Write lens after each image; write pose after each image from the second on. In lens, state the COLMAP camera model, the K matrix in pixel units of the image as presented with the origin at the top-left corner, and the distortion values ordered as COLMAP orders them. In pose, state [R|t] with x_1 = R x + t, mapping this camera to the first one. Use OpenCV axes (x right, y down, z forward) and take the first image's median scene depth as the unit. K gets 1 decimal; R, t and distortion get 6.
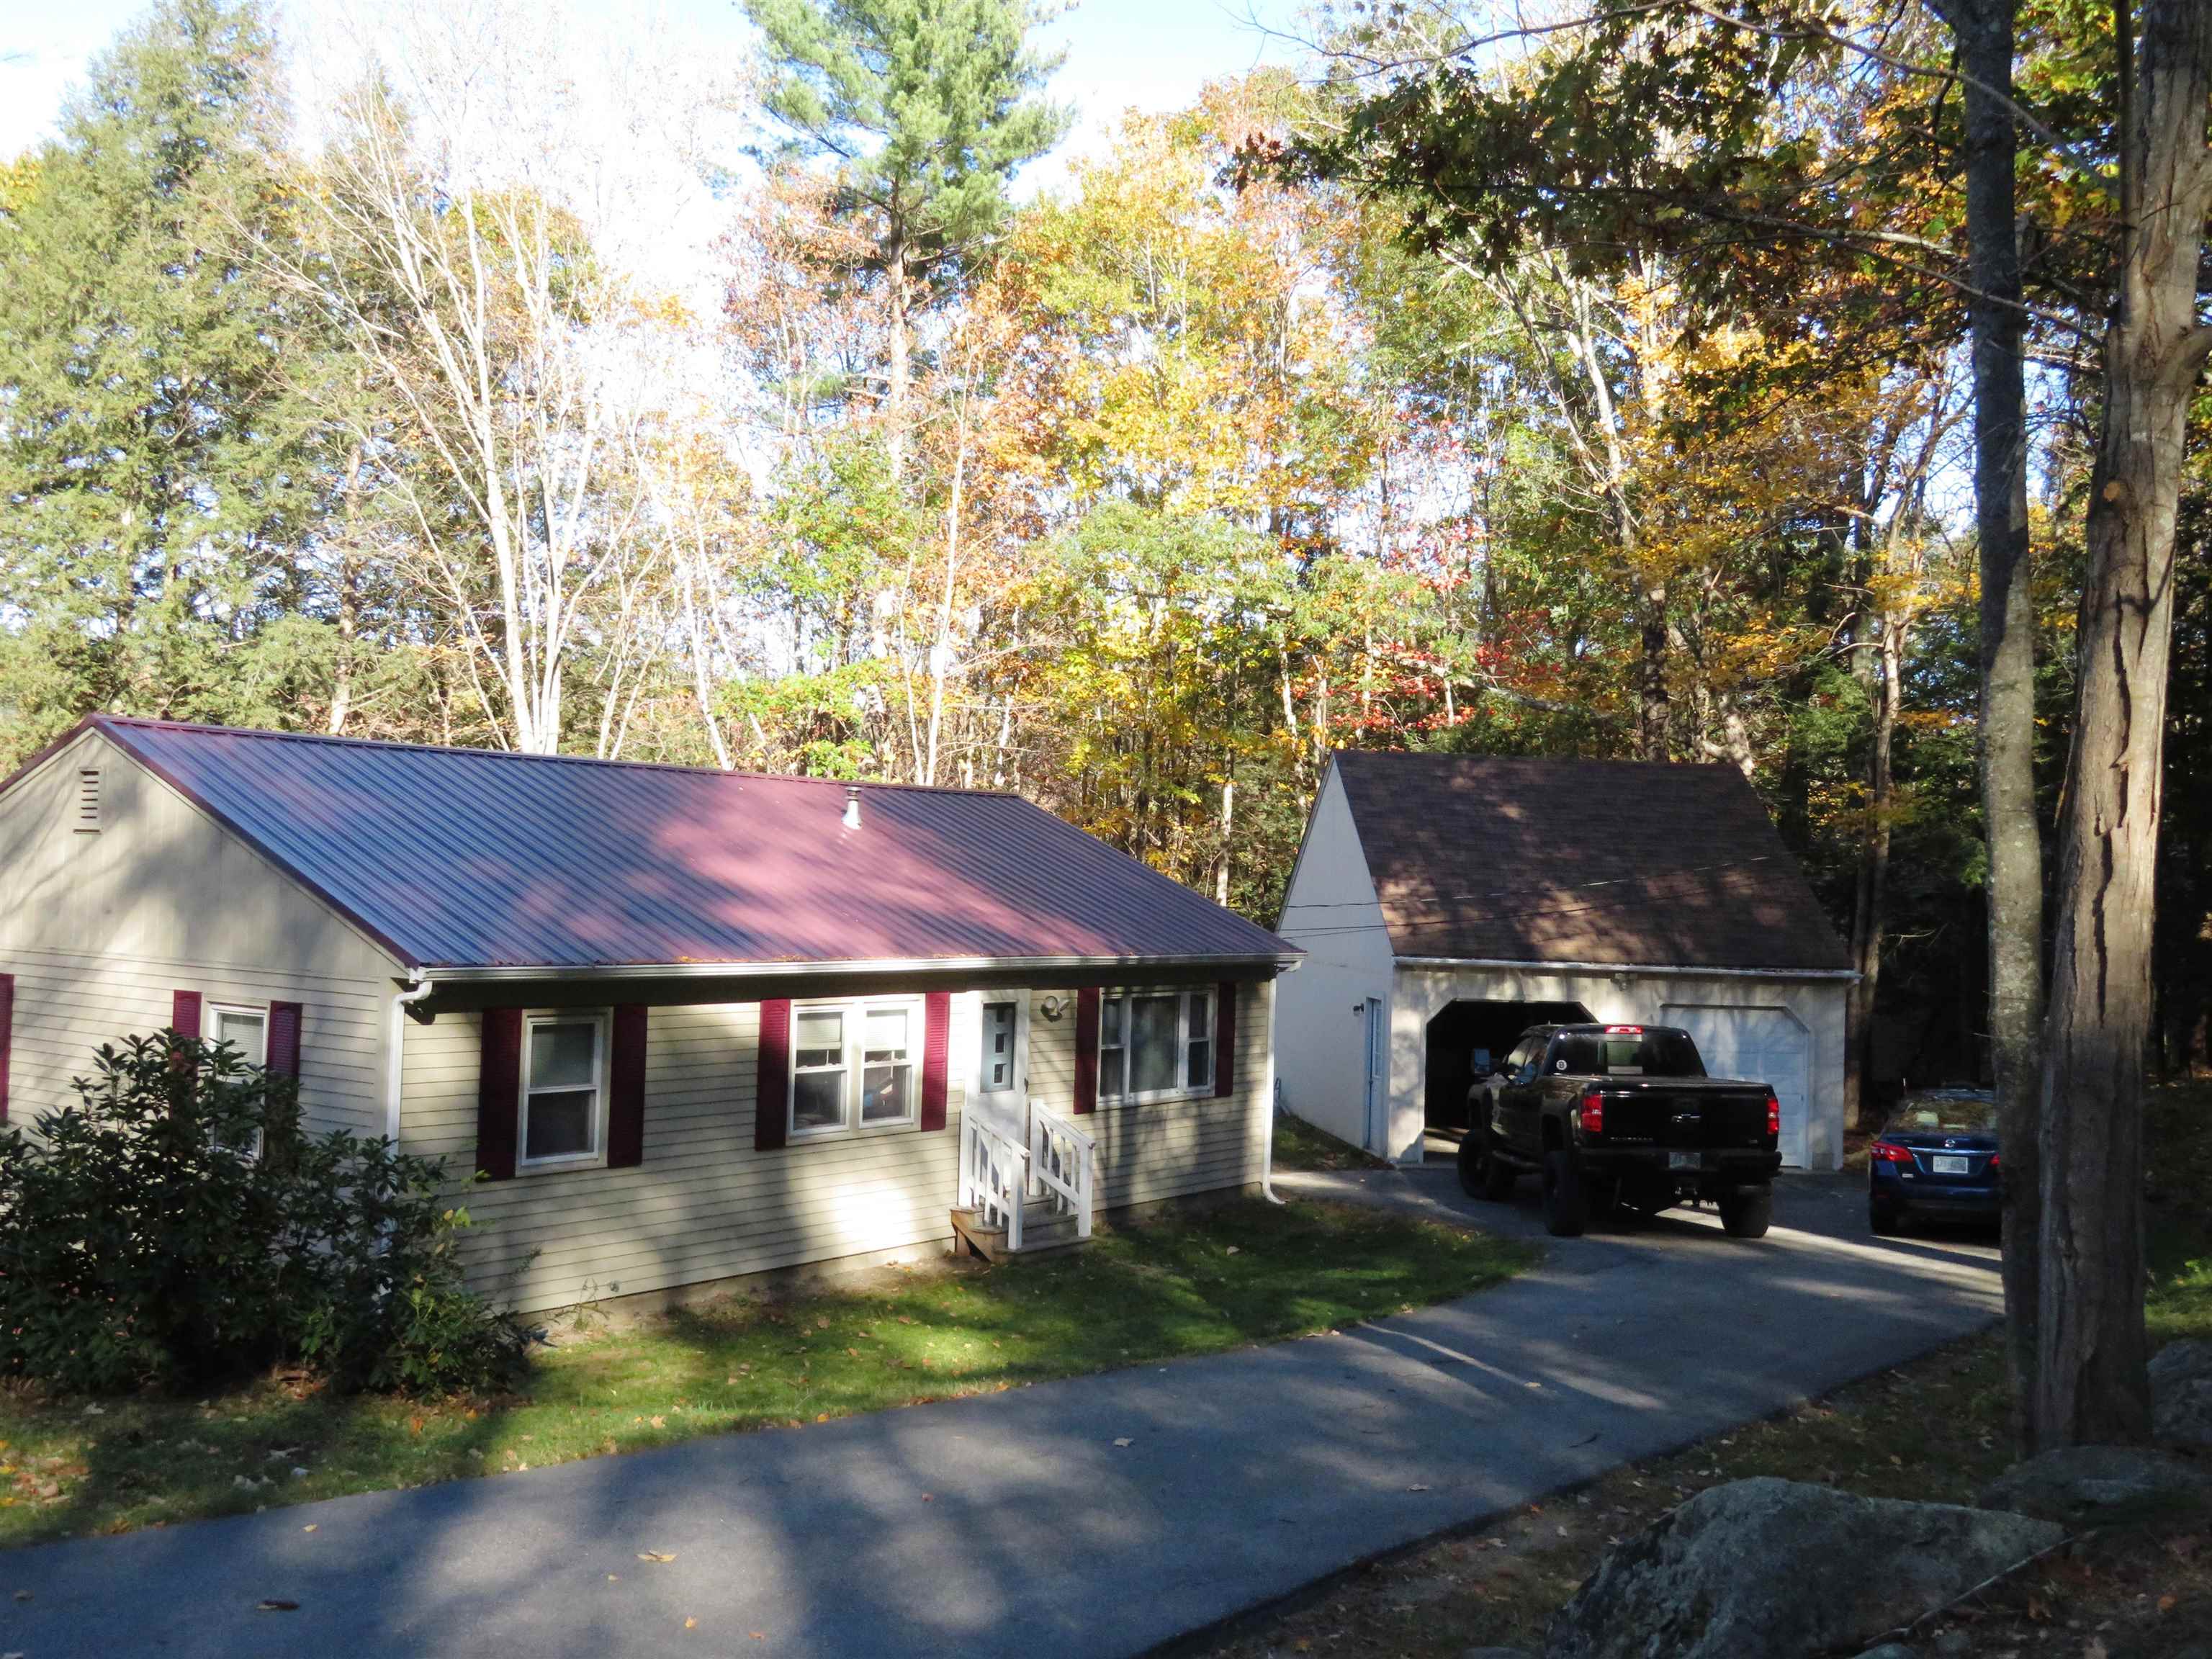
lens RADIAL K [[2224.1, 0, 1113.1], [0, 2224.1, 841.2], [0, 0, 1]] dist [-0.008065, 0.000000]
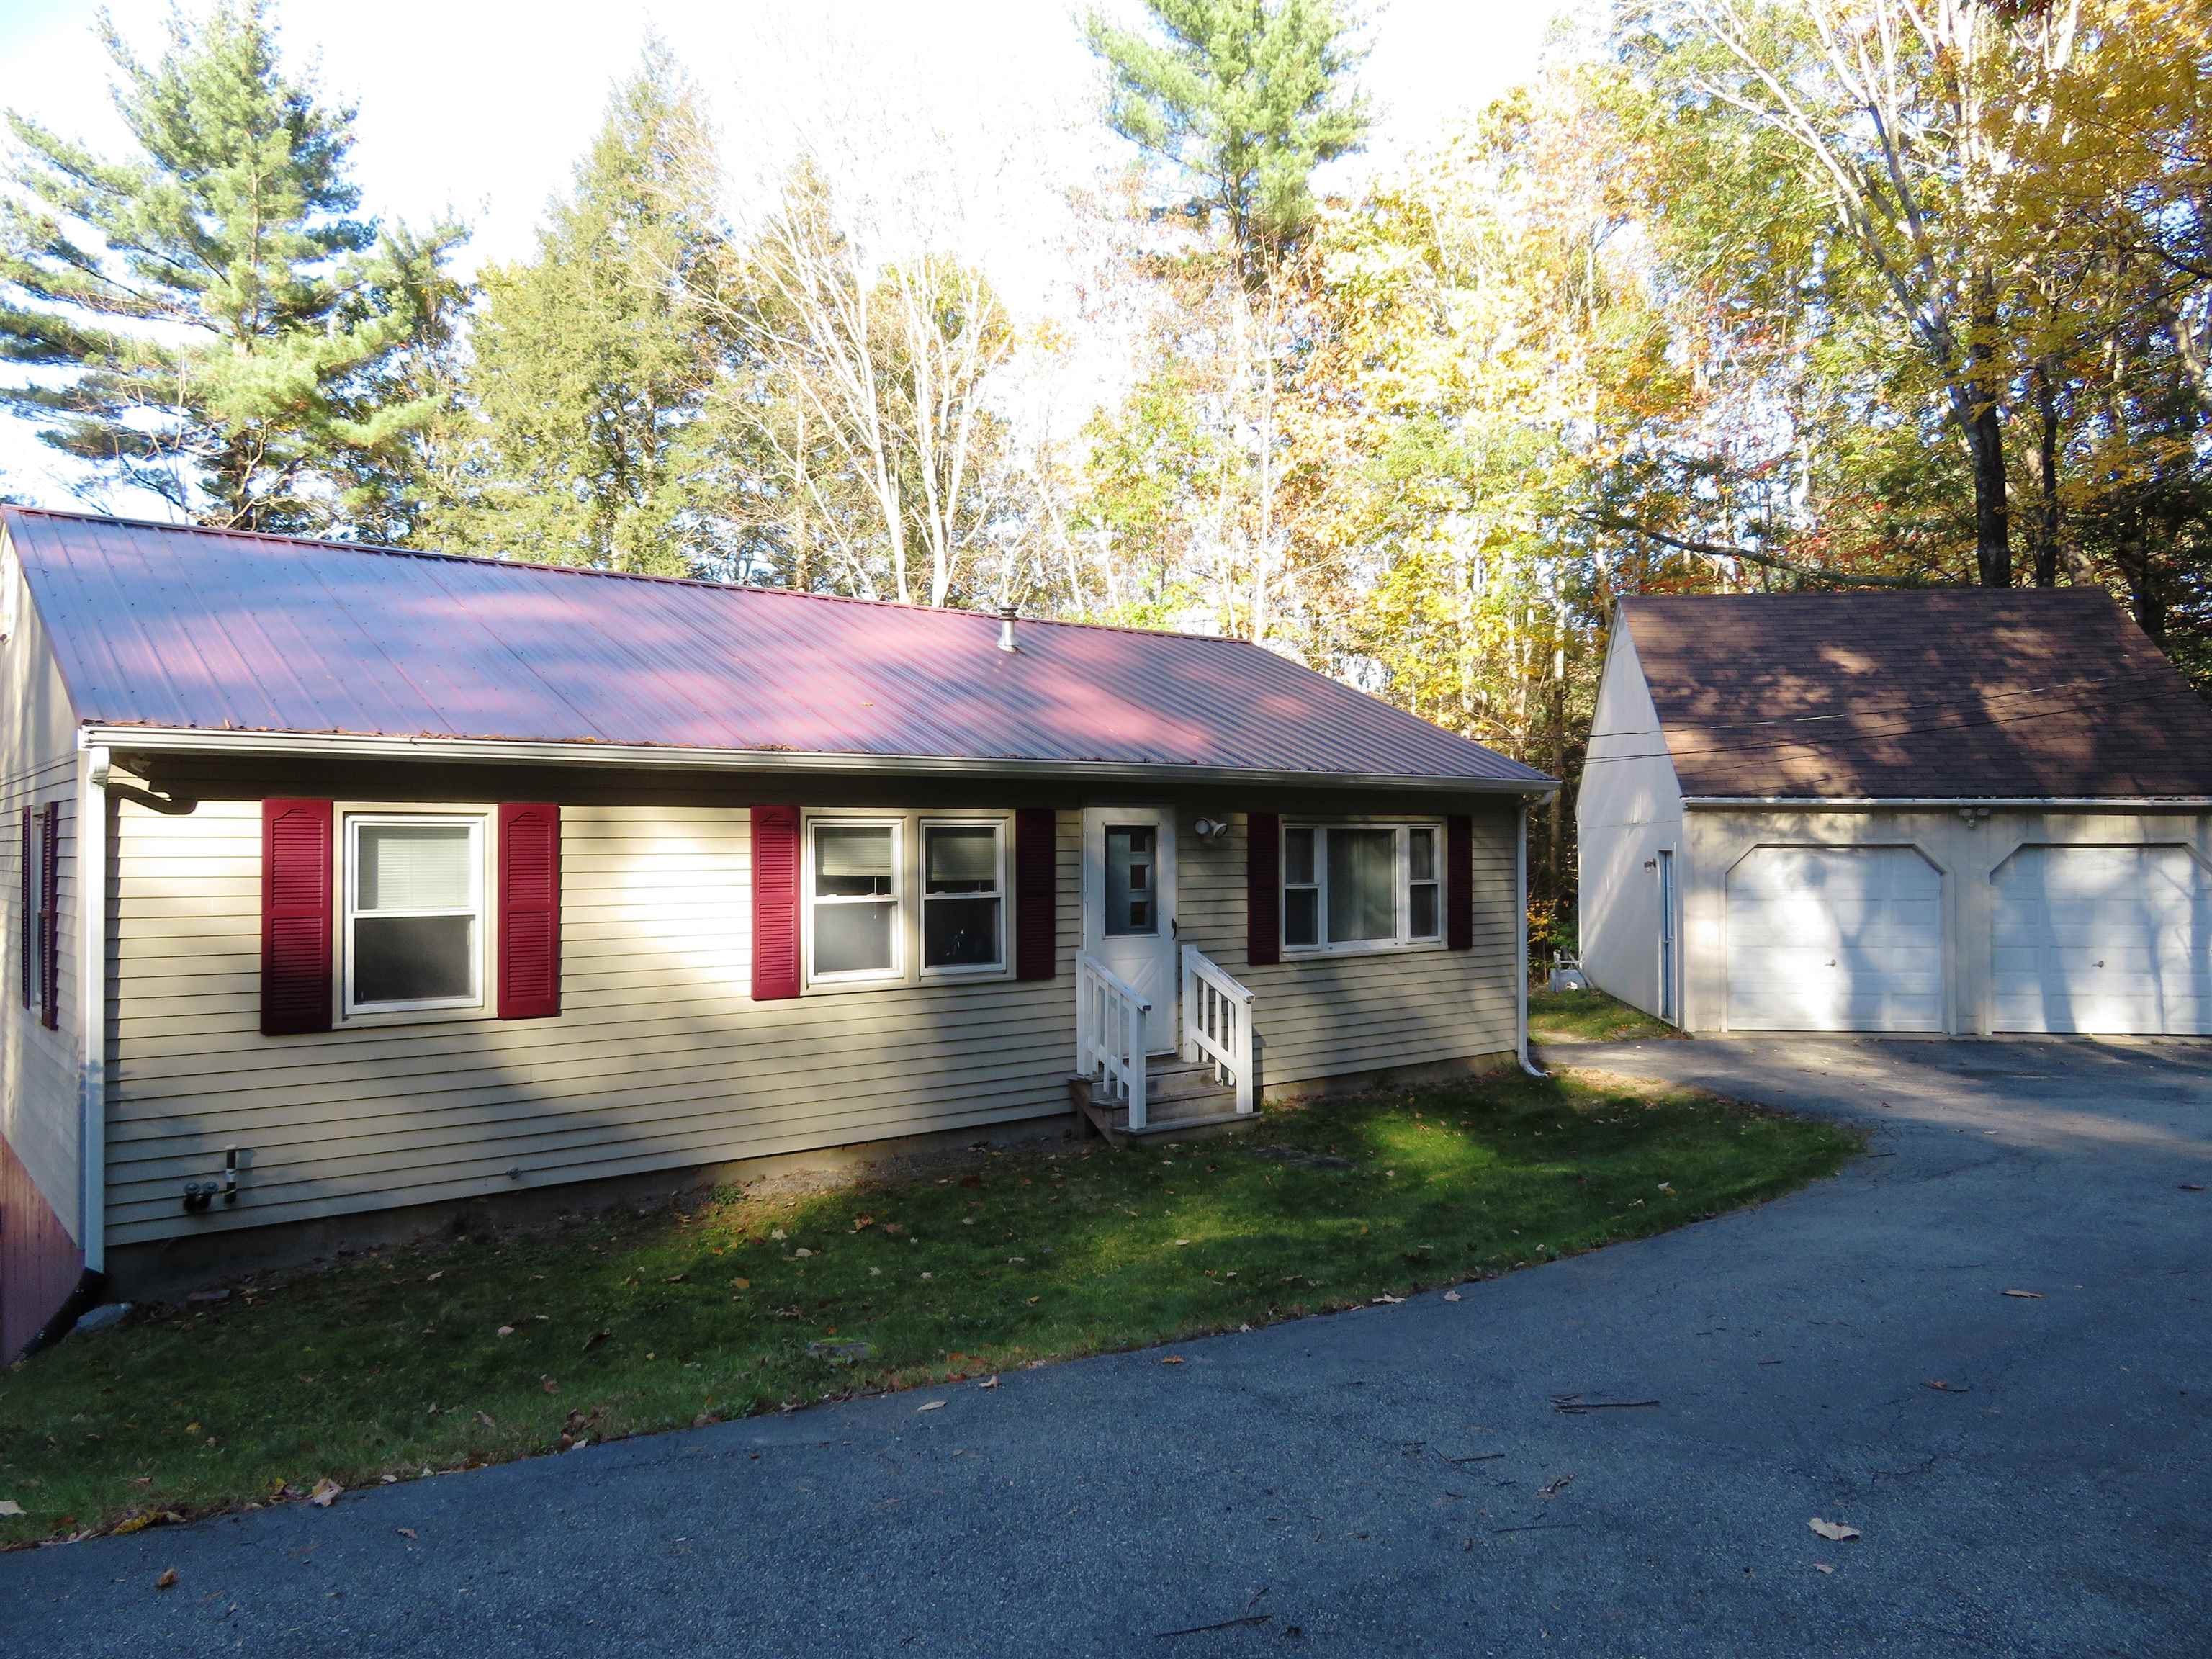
lens RADIAL K [[1584.1, 0, 1098.8], [0, 1584.1, 841.7], [0, 0, 1]] dist [-0.010610, 0.002734]
pose [[0.962601, -0.036208, -0.268491, 0.083470], [0.039030, 0.999225, 0.005177, 0.066897], [0.268095, -0.015462, 0.963268, 0.389626]]
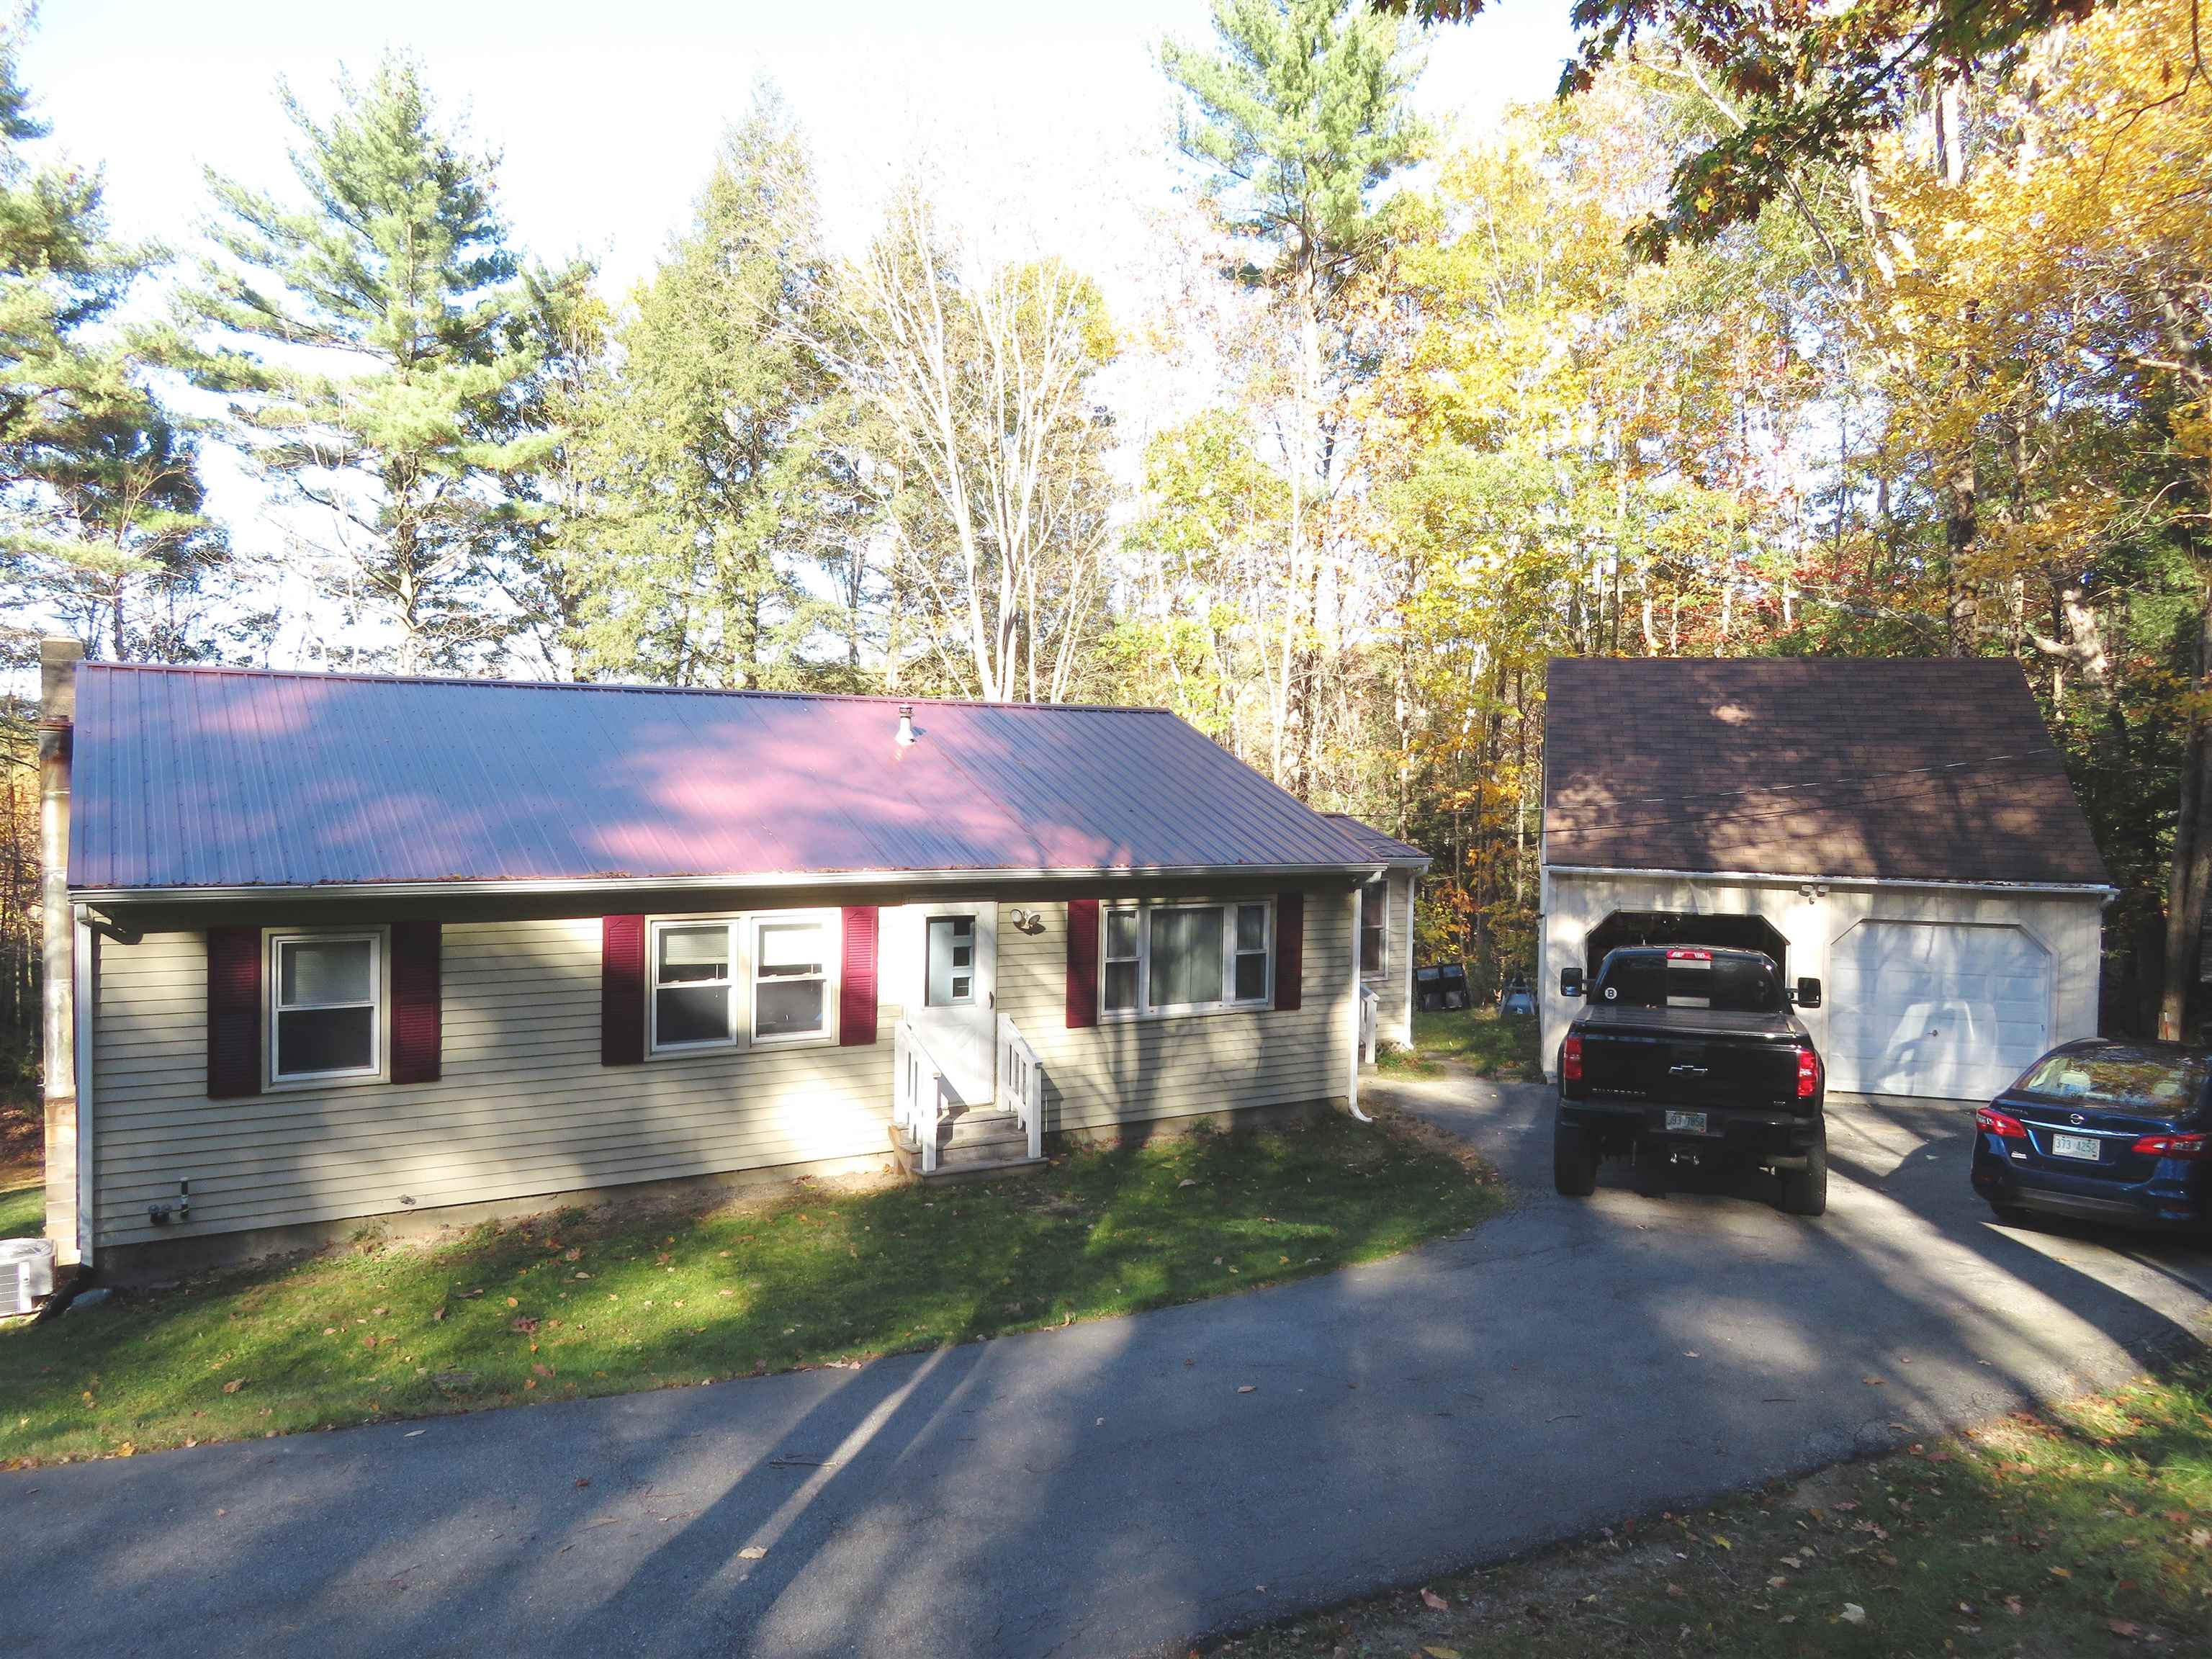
lens RADIAL K [[1584.1, 0, 1101.1], [0, 1584.1, 840.3], [0, 0, 1]] dist [-0.010610, 0.002734]
pose [[0.922439, -0.001876, -0.386139, 0.251273], [0.019541, 0.998934, 0.041827, 0.009577], [0.385649, -0.046129, 0.921492, 0.339081]]
